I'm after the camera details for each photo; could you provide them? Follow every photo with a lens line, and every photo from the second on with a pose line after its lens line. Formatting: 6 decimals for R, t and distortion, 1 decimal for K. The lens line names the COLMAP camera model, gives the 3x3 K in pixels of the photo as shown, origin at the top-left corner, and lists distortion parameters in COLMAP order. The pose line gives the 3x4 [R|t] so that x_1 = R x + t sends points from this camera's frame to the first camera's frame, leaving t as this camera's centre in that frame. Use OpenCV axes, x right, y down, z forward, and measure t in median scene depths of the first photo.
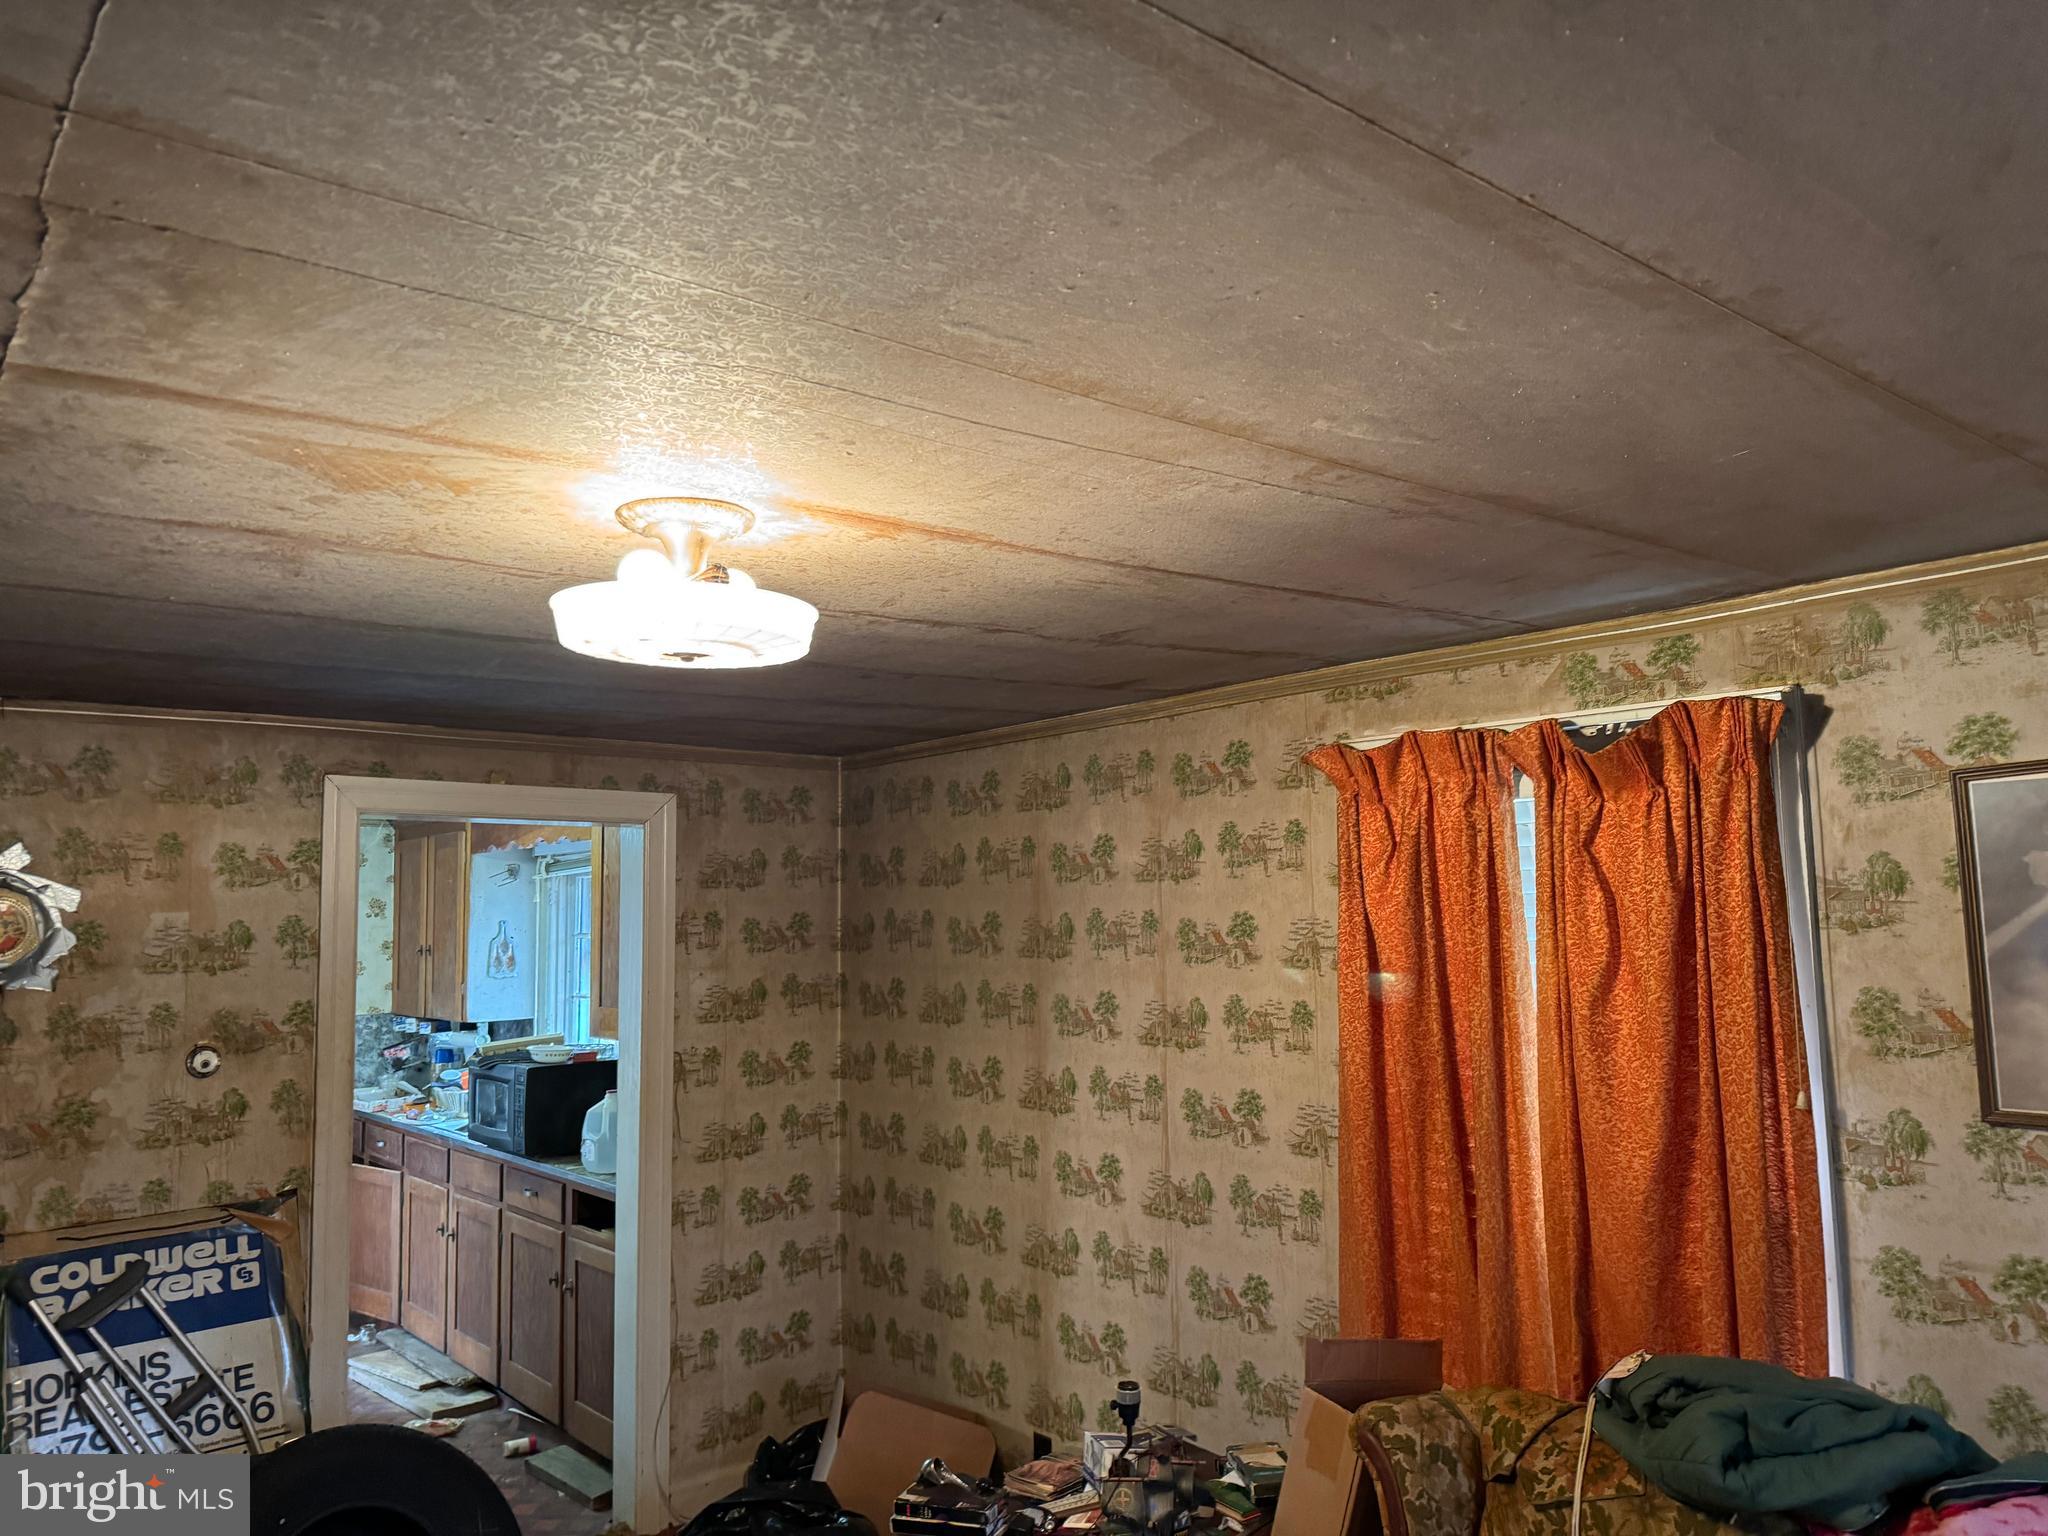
lens RADIAL K [[1479.5, 0, 1020.7], [0, 1479.5, 770.2], [0, 0, 1]] dist [0.086003, -0.113219]
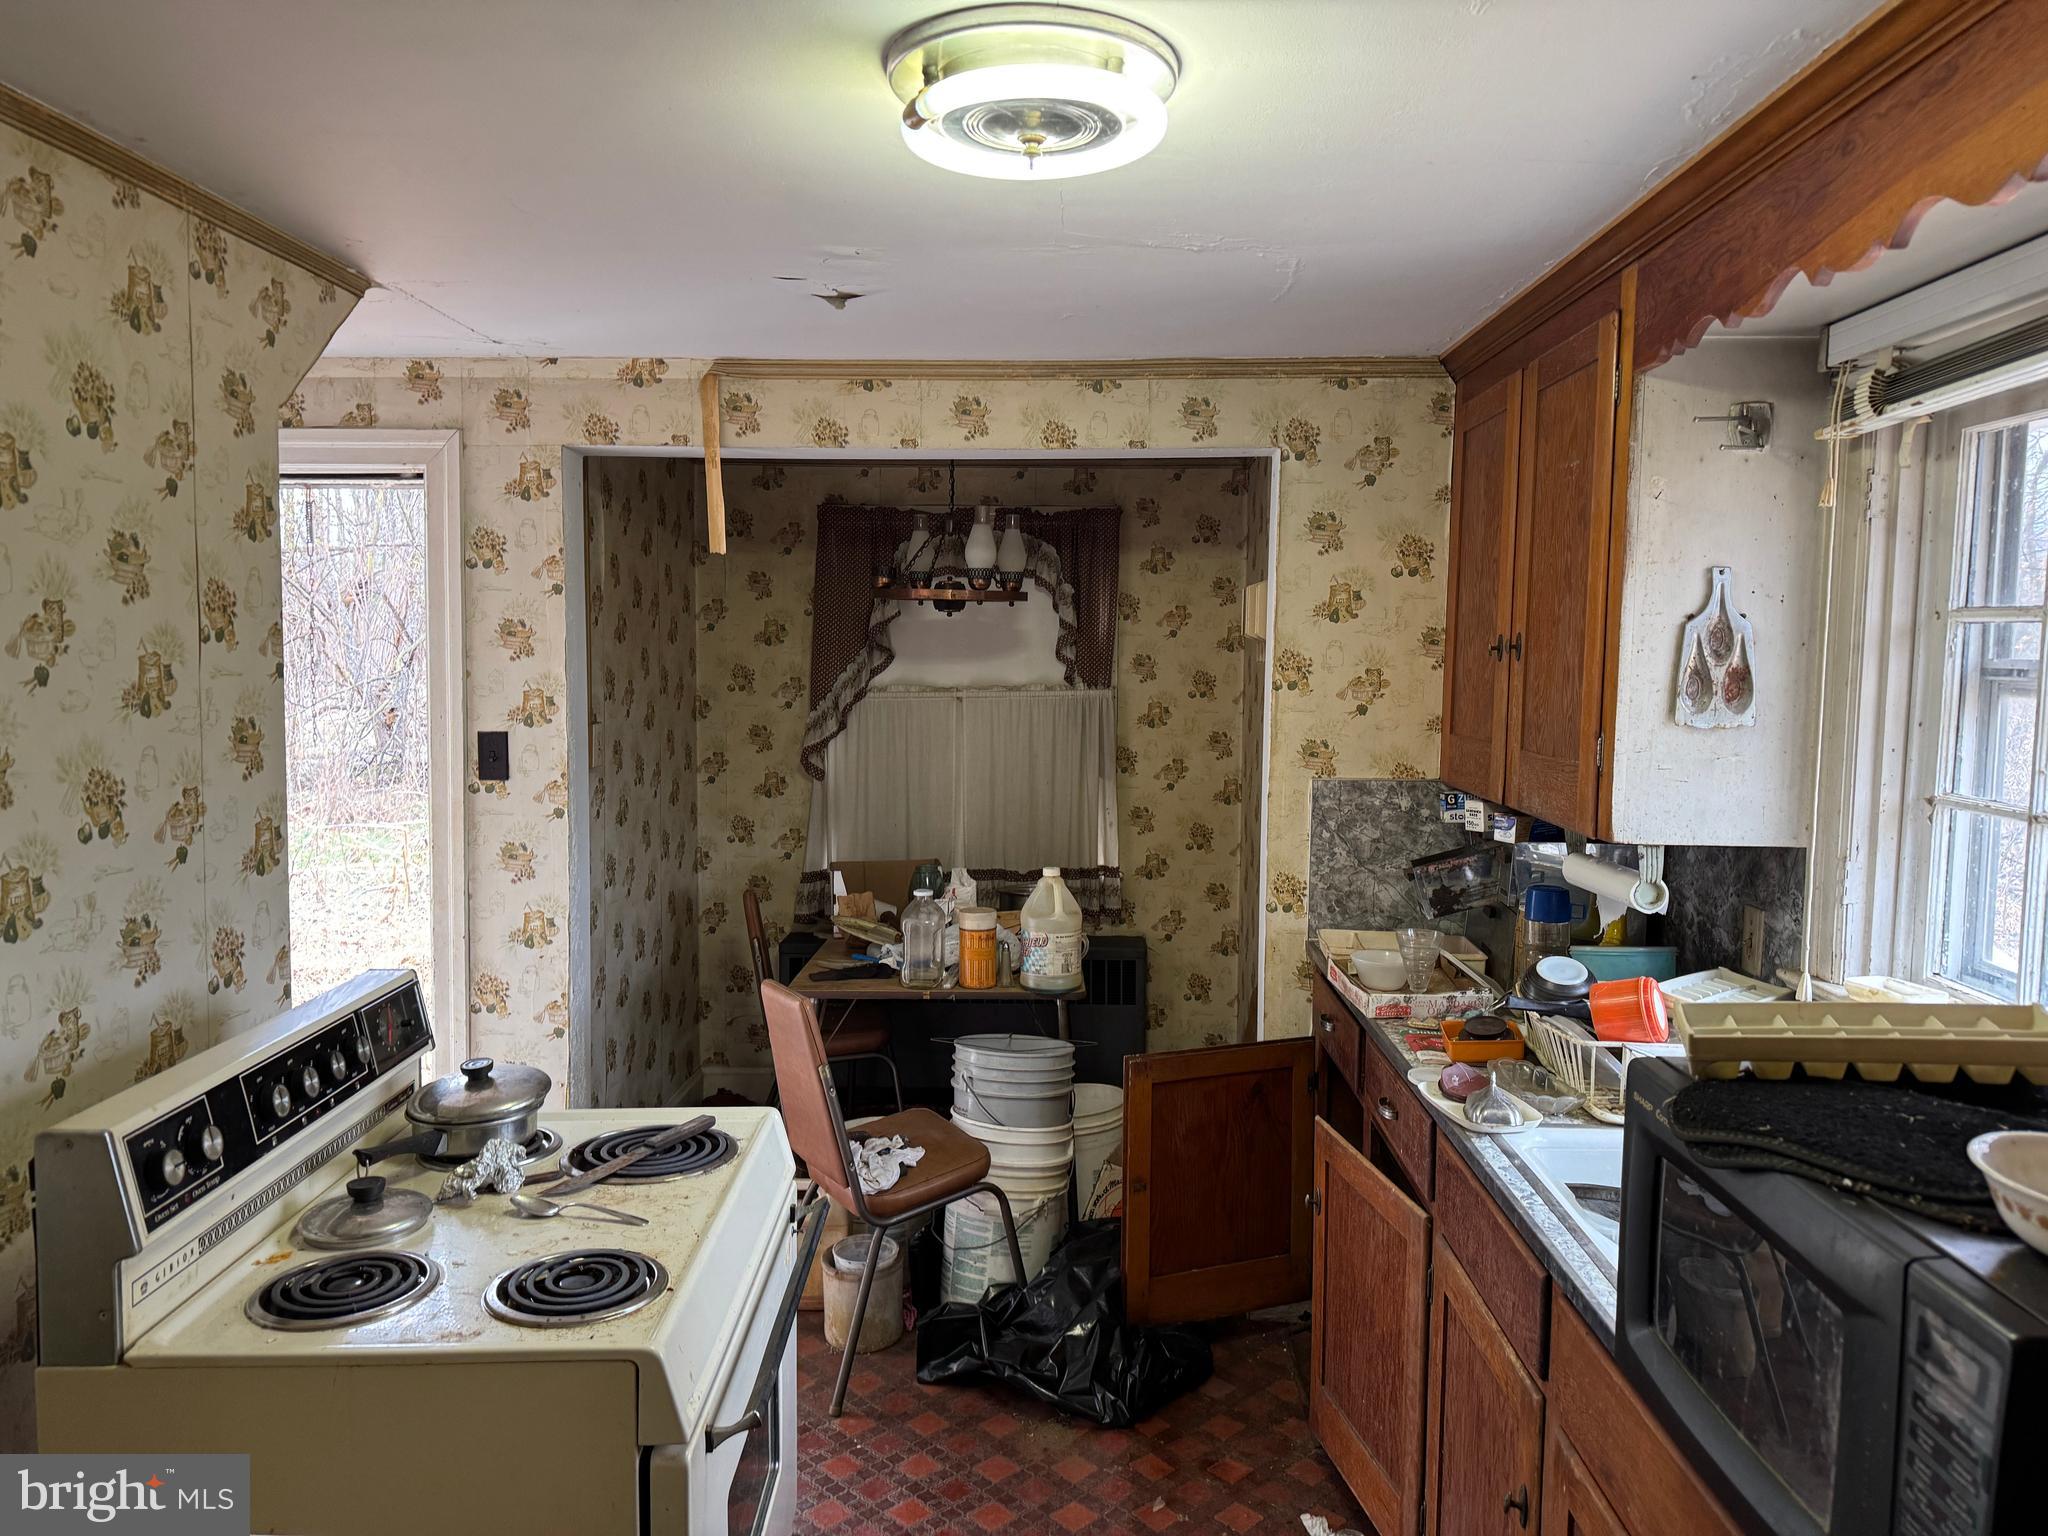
lens RADIAL K [[1479.5, 0, 1021.0], [0, 1479.5, 767.7], [0, 0, 1]] dist [0.086003, -0.113219]
pose [[0.754040, 0.085470, -0.651244, -0.228073], [0.034174, 0.985050, 0.168846, 0.079266], [0.655939, -0.149572, 0.739846, 0.602355]]
